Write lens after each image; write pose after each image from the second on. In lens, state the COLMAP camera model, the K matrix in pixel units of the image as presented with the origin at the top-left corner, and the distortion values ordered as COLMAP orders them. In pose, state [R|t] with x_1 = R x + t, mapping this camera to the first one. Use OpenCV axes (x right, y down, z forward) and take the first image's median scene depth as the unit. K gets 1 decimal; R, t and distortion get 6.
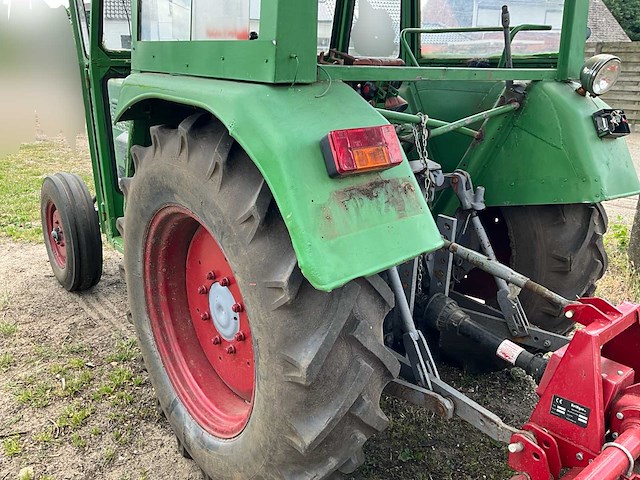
lens RADIAL K [[524.6, 0, 318.0], [0, 524.6, 235.0], [0, 0, 1]] dist [0.108602, -0.215749]
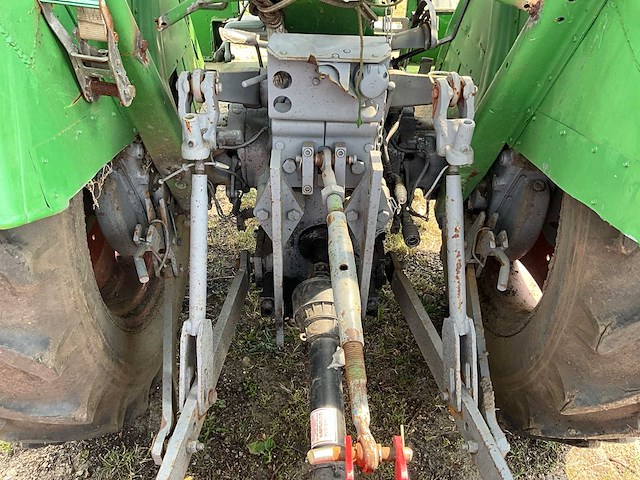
lens RADIAL K [[524.6, 0, 318.0], [0, 524.6, 235.0], [0, 0, 1]] dist [0.108602, -0.215749]
pose [[0.777044, 0.385414, -0.497653, 0.773709], [-0.205184, 0.902531, 0.378600, -0.243215], [0.595065, -0.192078, 0.780387, 0.834421]]
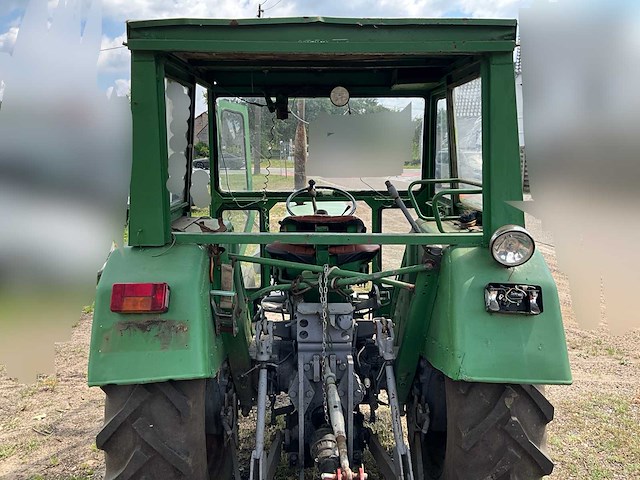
lens RADIAL K [[524.6, 0, 318.0], [0, 524.6, 235.0], [0, 0, 1]] dist [0.108602, -0.215749]
pose [[0.783704, 0.081745, -0.615732, 1.318264], [-0.175468, 0.980062, -0.093222, -0.270746], [0.595835, 0.181100, 0.782422, 0.096156]]
